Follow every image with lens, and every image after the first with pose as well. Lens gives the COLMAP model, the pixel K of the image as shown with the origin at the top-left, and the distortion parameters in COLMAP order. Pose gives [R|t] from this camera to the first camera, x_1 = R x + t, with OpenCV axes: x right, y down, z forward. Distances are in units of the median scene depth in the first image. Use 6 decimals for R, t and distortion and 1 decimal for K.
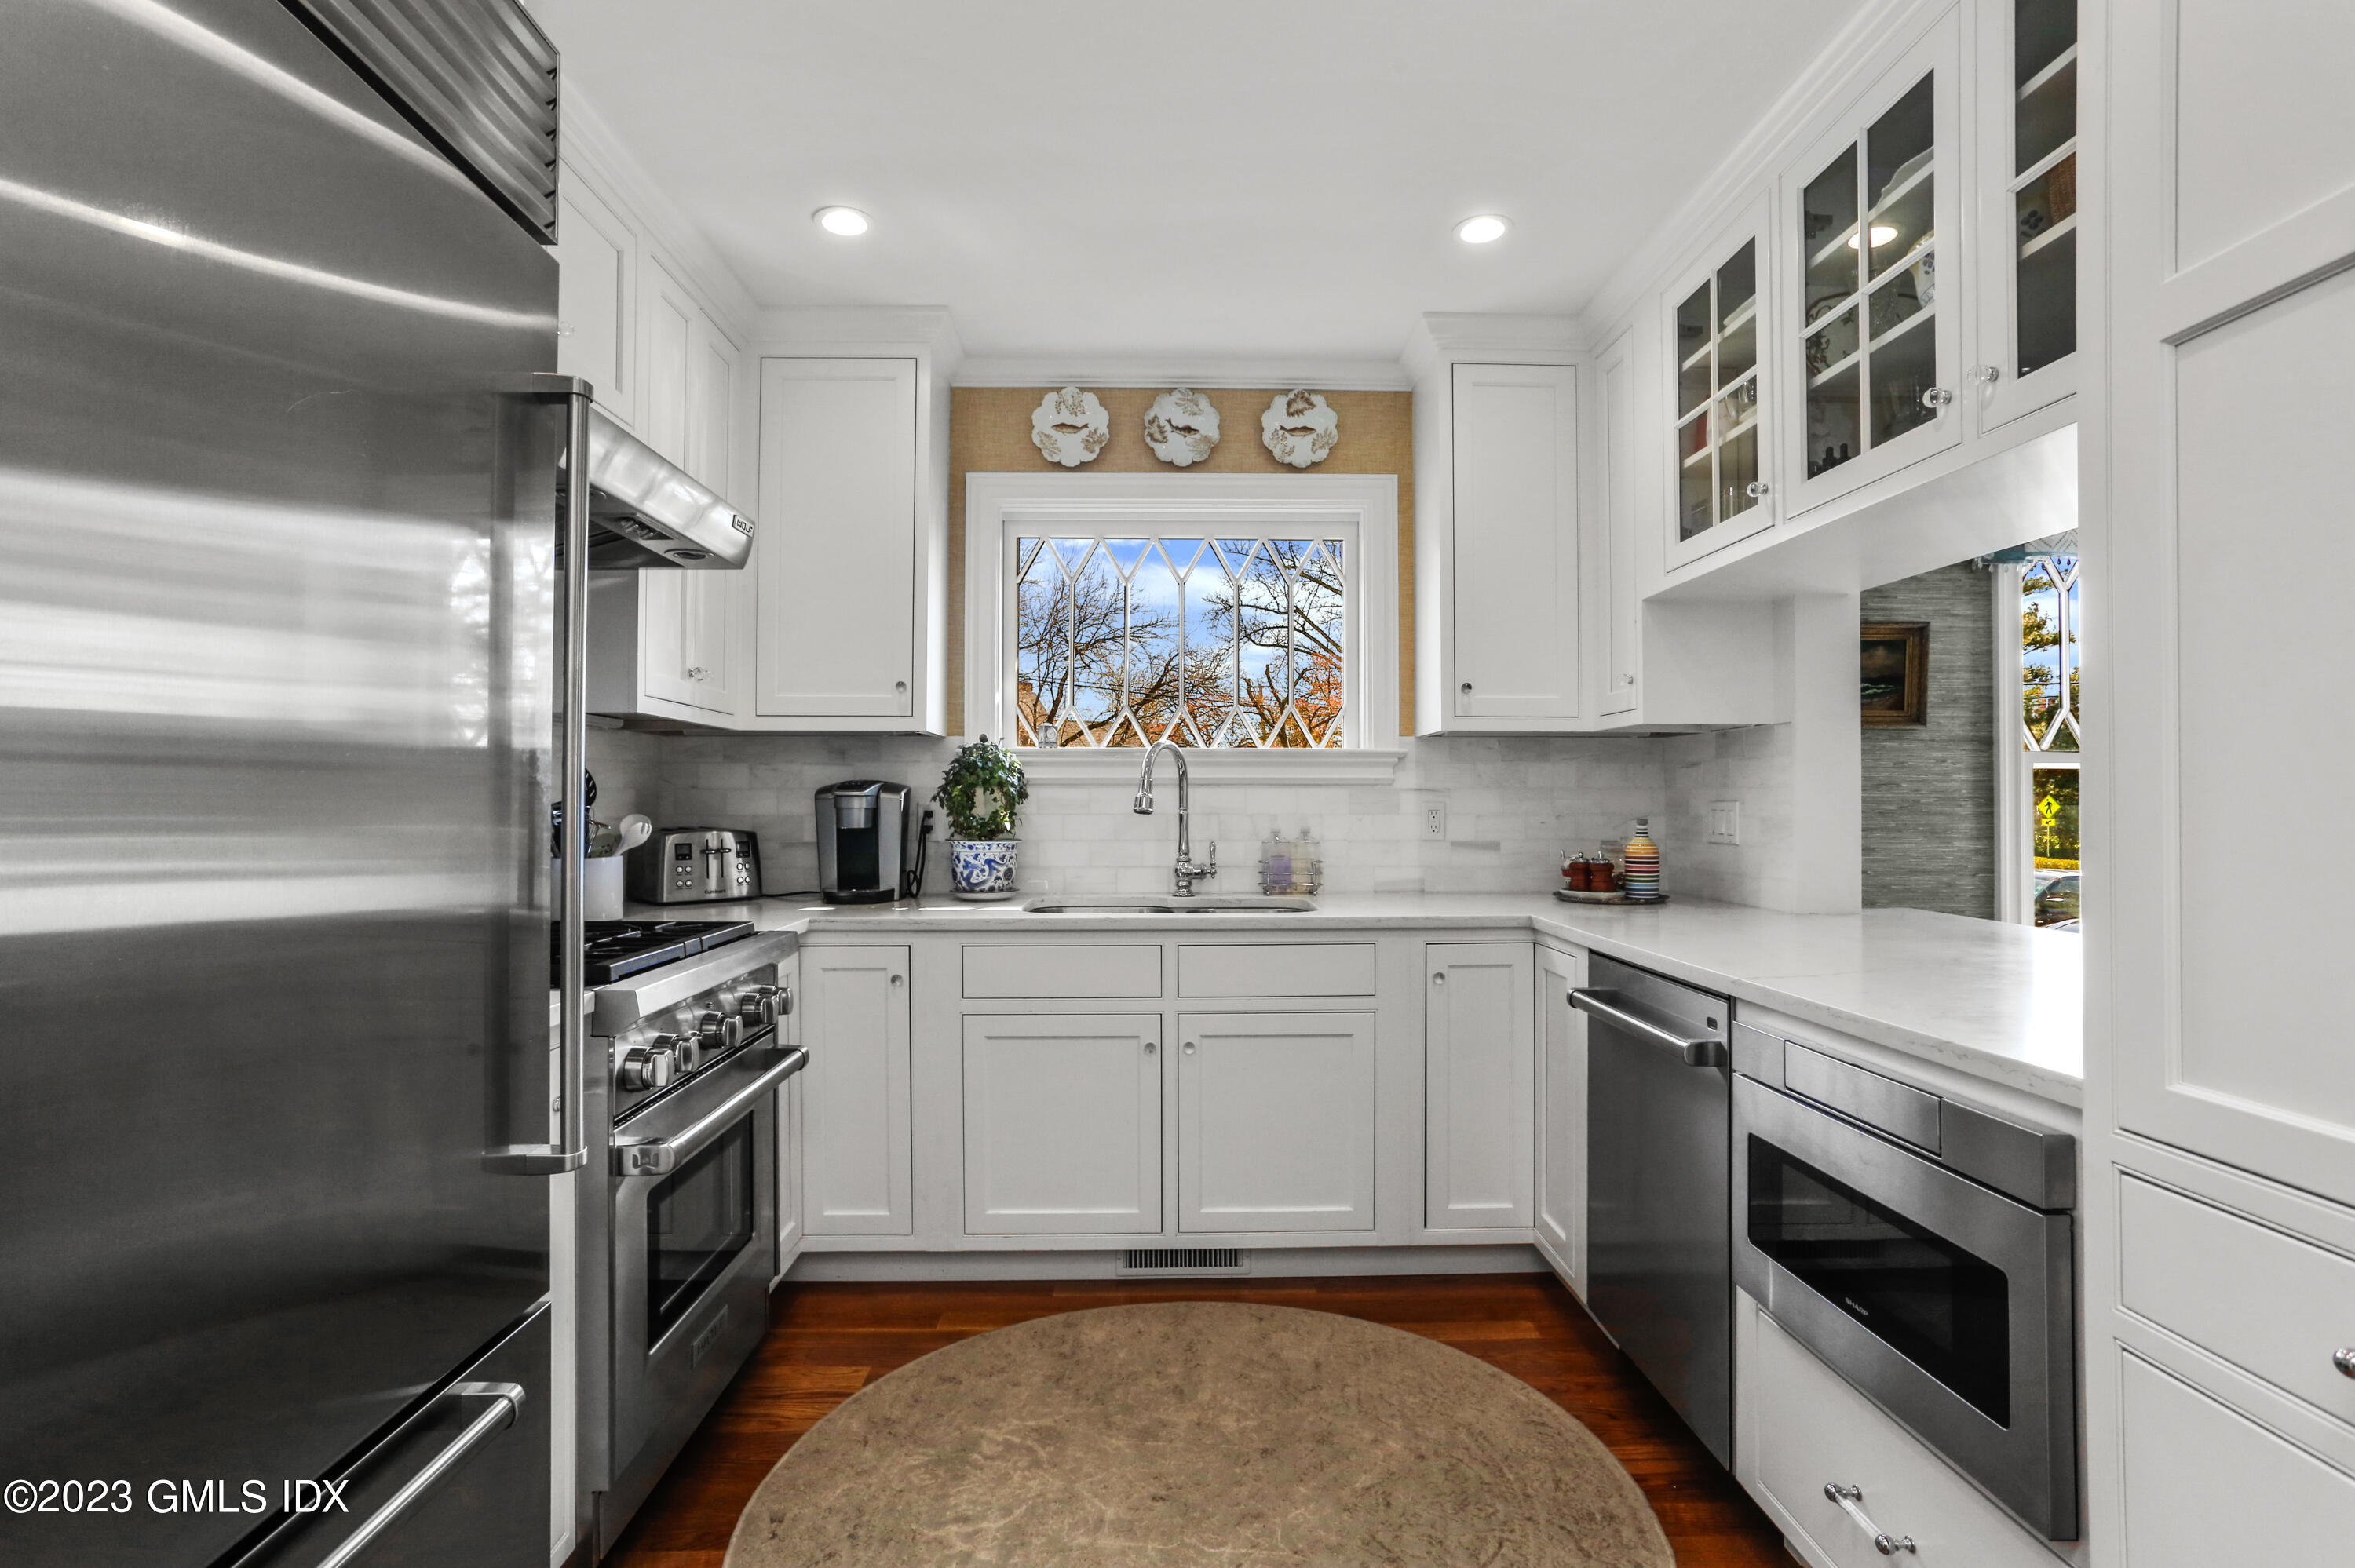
lens RADIAL K [[1119.6, 0, 1177.5], [0, 1119.6, 784.0], [0, 0, 1]] dist [-0.018981, 0.000355]
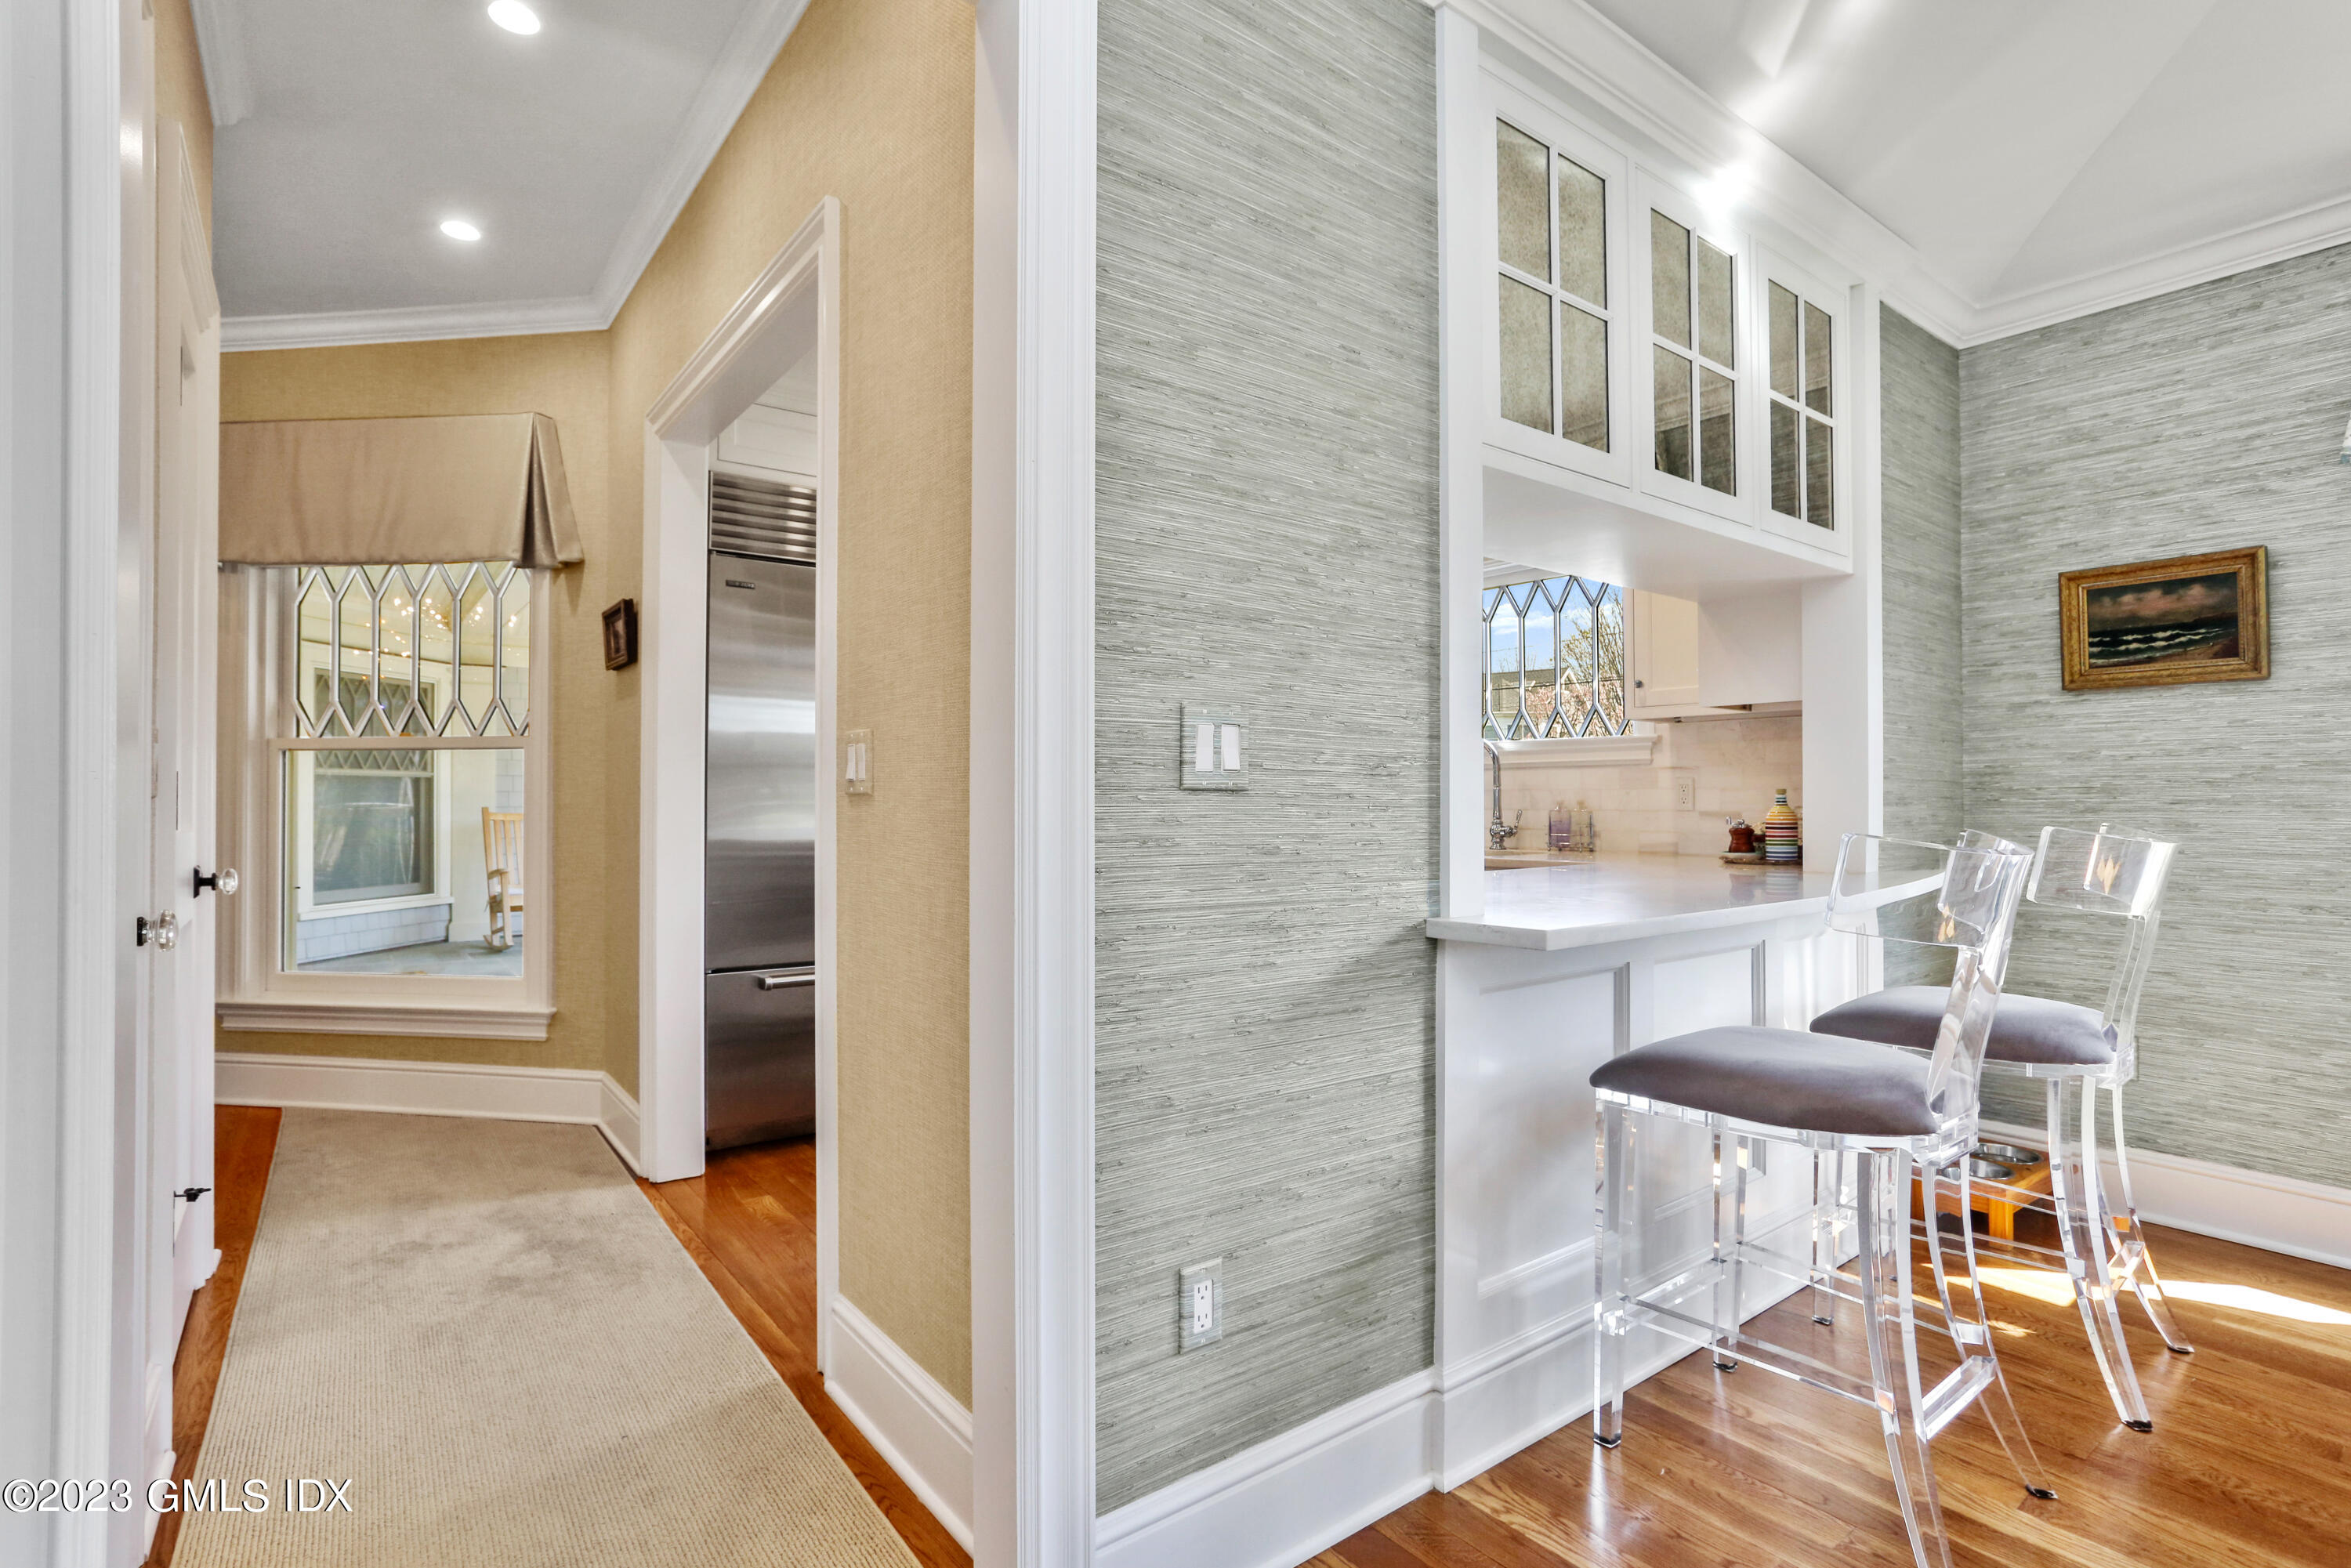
lens RADIAL K [[1117.8, 0, 1175.5], [0, 1117.8, 784.0], [0, 0, 1]] dist [-0.018981, 0.000355]
pose [[0.576217, -0.013000, -0.817193, 0.878187], [0.011662, 0.999902, -0.007684, 0.025292], [0.817213, -0.005102, 0.576313, -0.114059]]
